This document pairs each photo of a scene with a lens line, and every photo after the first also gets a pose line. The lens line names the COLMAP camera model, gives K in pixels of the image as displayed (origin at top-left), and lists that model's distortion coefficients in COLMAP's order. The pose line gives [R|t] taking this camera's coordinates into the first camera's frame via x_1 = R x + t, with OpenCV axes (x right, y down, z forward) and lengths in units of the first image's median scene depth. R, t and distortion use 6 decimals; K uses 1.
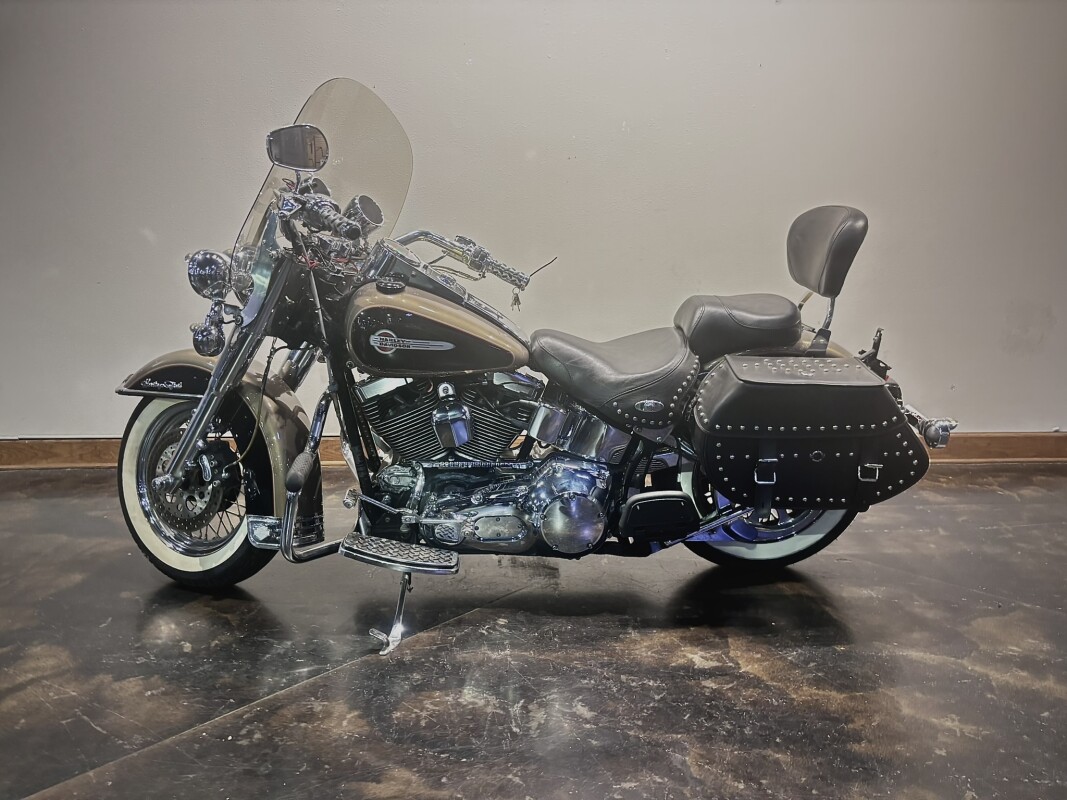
lens RADIAL K [[807.8, 0, 534.0], [0, 807.8, 405.1], [0, 0, 1]] dist [0.003427, -0.000409]
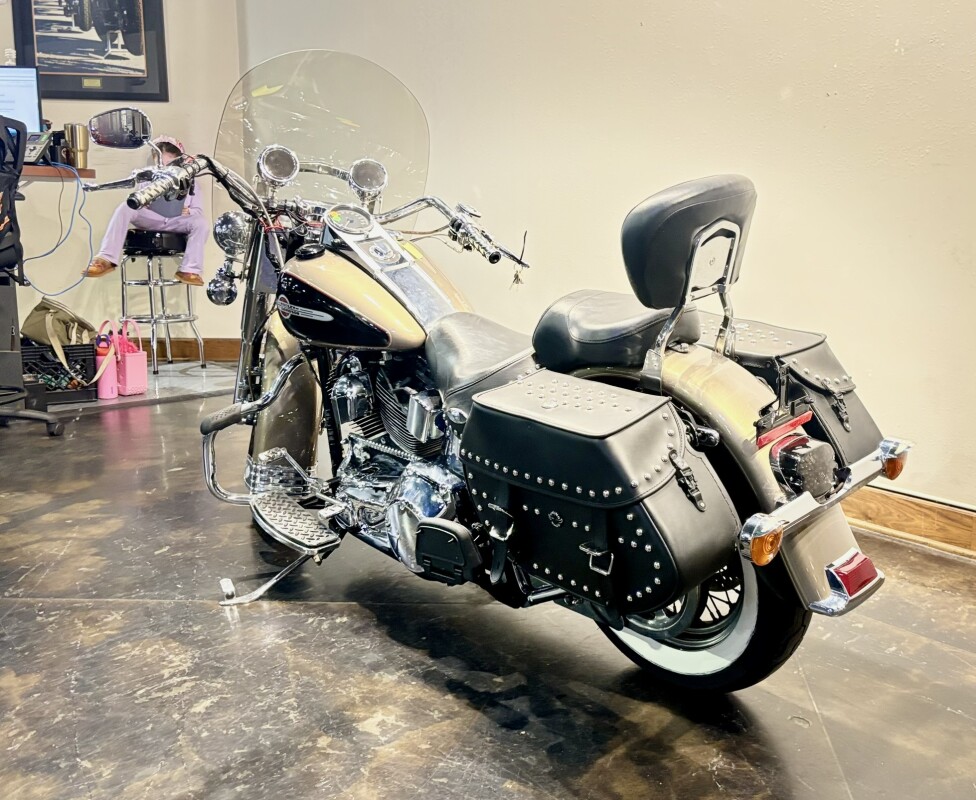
lens RADIAL K [[944.6, 0, 488.3], [0, 944.6, 396.1], [0, 0, 1]] dist [0.009650, 0.000000]
pose [[0.713918, 0.159159, -0.681902, 0.818229], [-0.156261, 0.985480, 0.066417, -0.086591], [0.682572, 0.059139, 0.728422, 0.325440]]
